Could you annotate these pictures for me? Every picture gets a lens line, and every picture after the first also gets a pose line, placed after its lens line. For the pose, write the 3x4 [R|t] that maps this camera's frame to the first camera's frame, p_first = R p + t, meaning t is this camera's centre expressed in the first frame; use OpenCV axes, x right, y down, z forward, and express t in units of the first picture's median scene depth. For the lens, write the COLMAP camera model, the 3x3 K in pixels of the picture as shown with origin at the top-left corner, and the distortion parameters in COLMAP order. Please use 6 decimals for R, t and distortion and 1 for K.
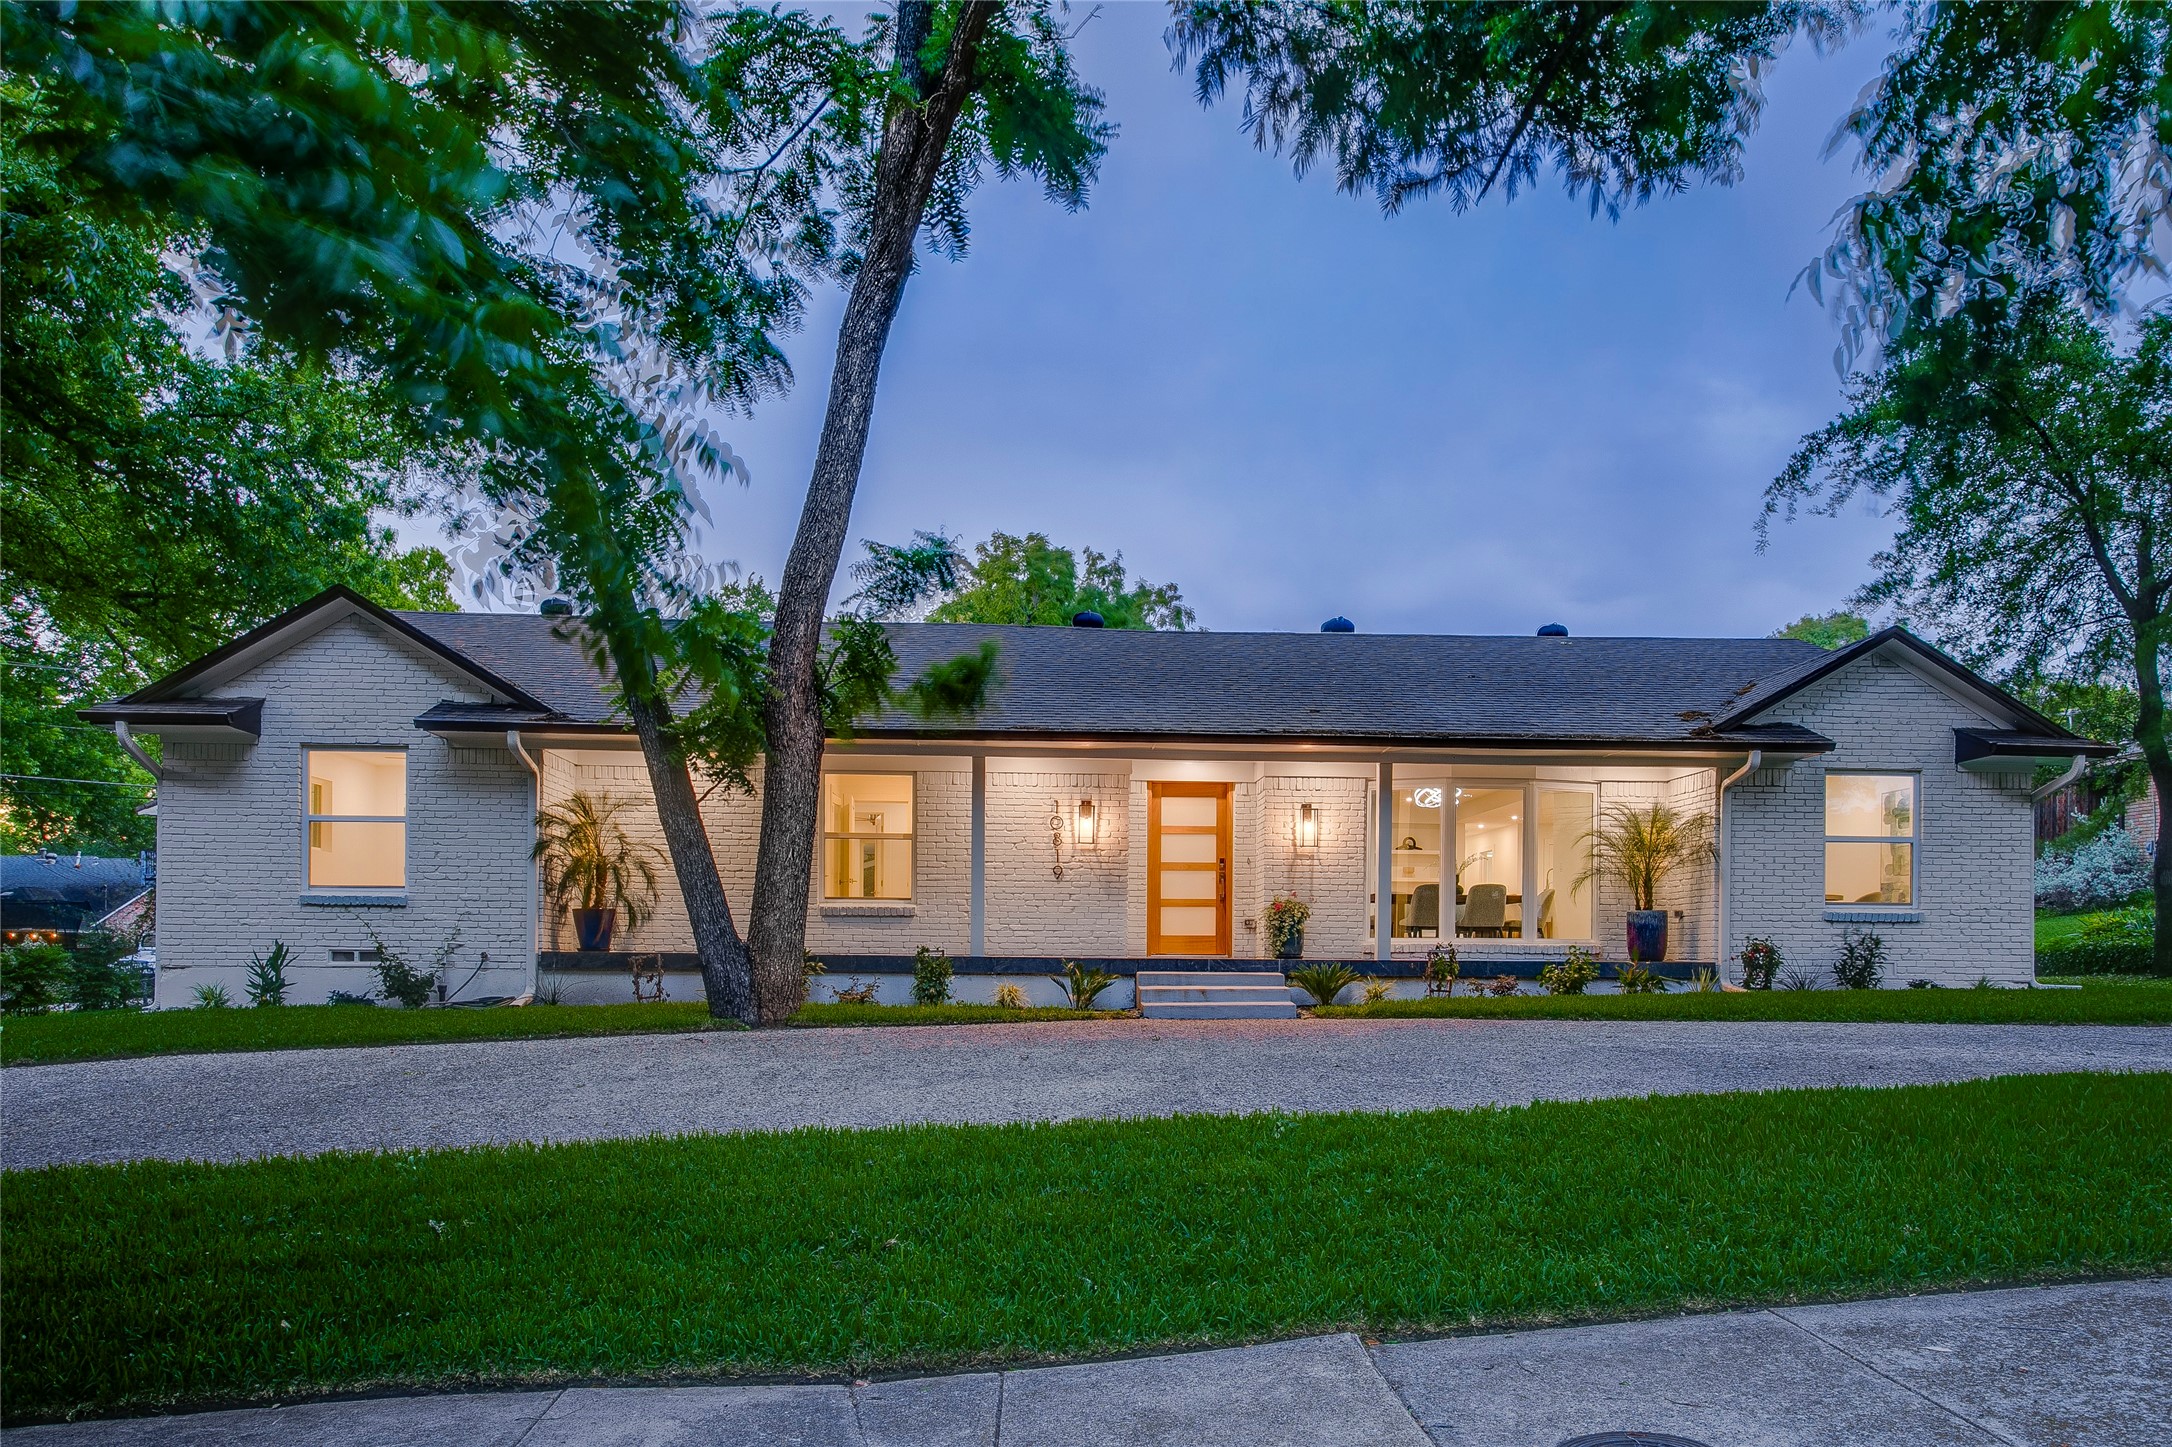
lens RADIAL K [[1805.9, 0, 1086.0], [0, 1805.9, 723.5], [0, 0, 1]] dist [0.005153, 0.005158]
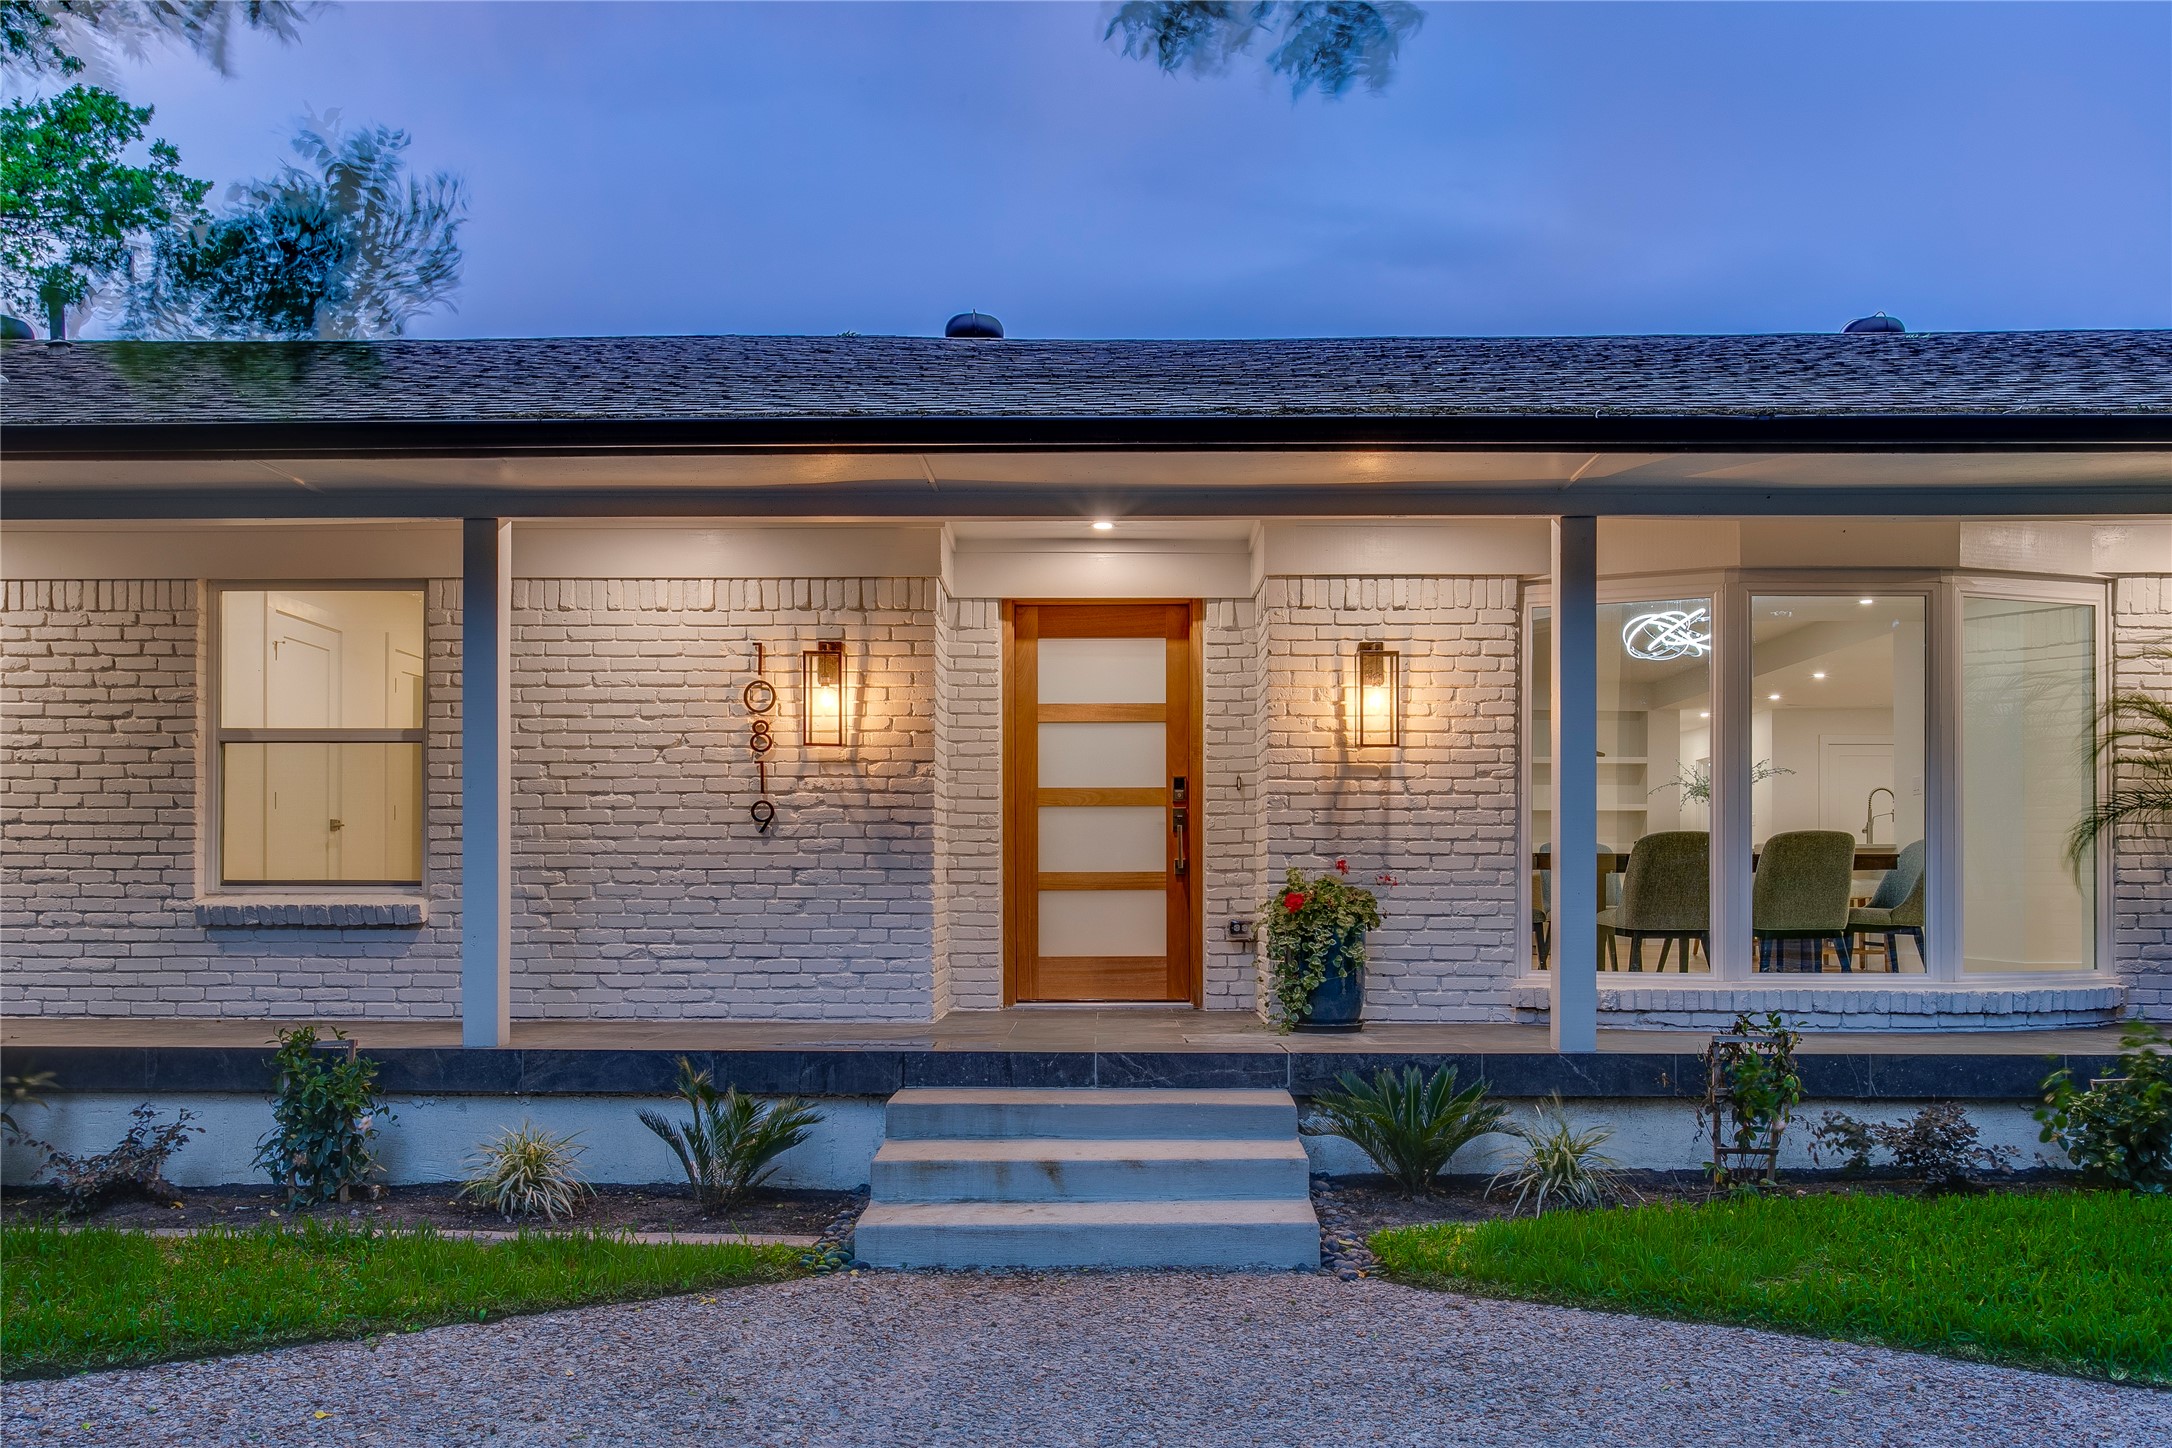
lens RADIAL K [[1692.1, 0, 1086.0], [0, 1692.1, 724.0], [0, 0, 1]] dist [0.013991, 0.002366]
pose [[0.996569, -0.014242, -0.081533, 0.089458], [0.017990, 0.998806, 0.045415, 0.044837], [0.080789, -0.046726, 0.995635, 0.619150]]
